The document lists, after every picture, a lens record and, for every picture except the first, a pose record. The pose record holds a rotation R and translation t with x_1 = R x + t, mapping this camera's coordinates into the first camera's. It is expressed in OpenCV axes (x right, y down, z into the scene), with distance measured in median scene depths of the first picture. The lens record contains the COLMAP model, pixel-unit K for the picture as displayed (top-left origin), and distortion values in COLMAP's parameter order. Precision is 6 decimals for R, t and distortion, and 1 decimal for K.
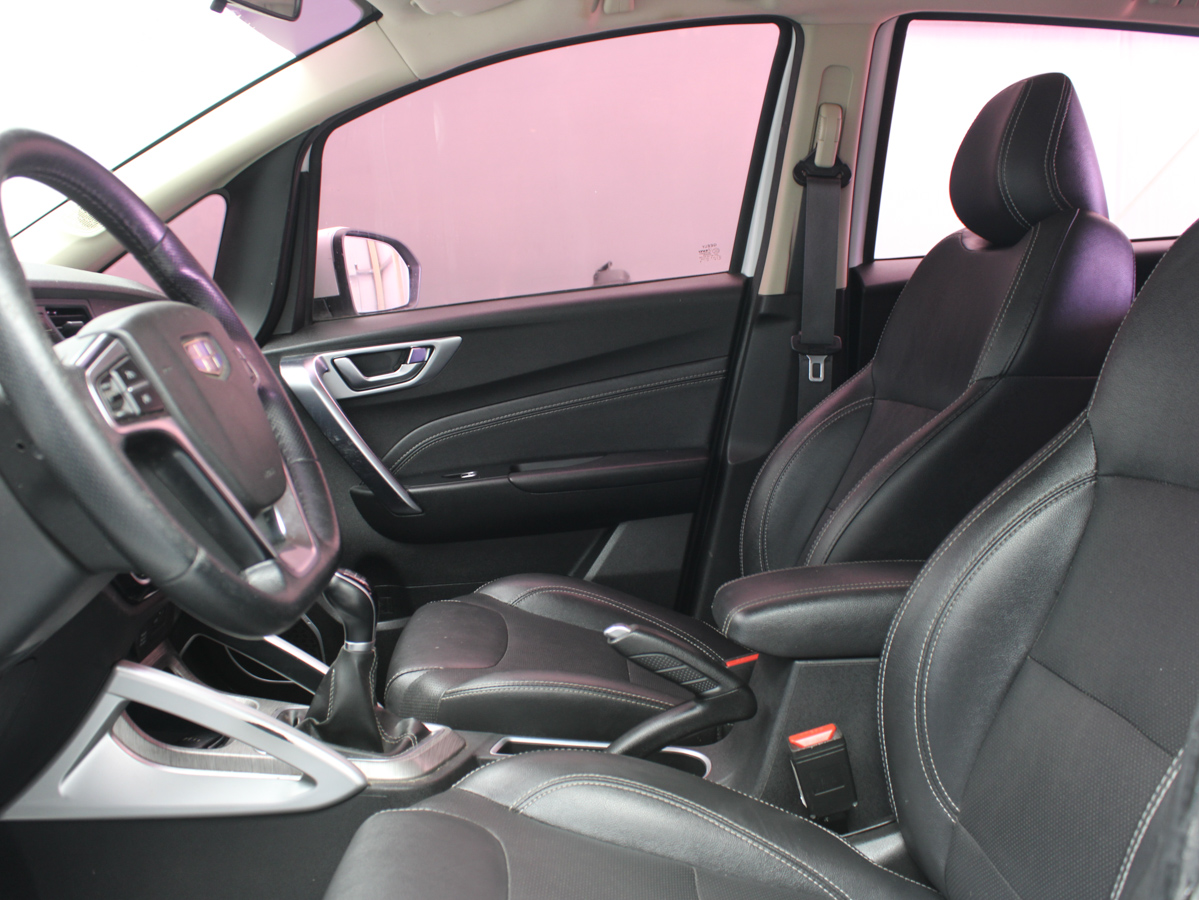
lens RADIAL K [[1149.9, 0, 599.5], [0, 1149.9, 450.0], [0, 0, 1]] dist [-0.155735, 0.135788]
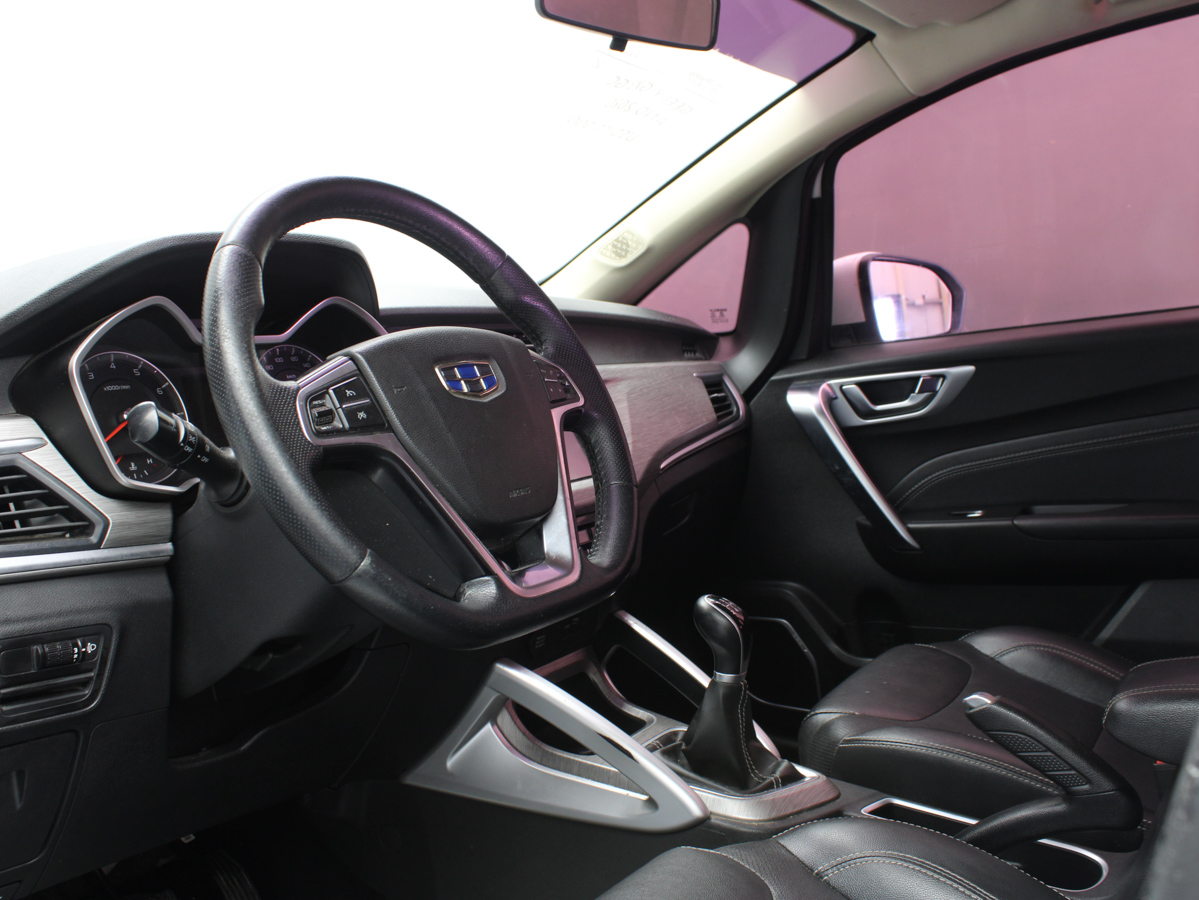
lens RADIAL K [[1149.9, 0, 599.5], [0, 1149.9, 450.0], [0, 0, 1]] dist [-0.155735, 0.135788]
pose [[0.845993, 0.050053, -0.530840, 0.120906], [-0.062535, 0.998027, -0.005557, -0.006367], [0.529515, 0.037897, 0.847454, 0.056923]]
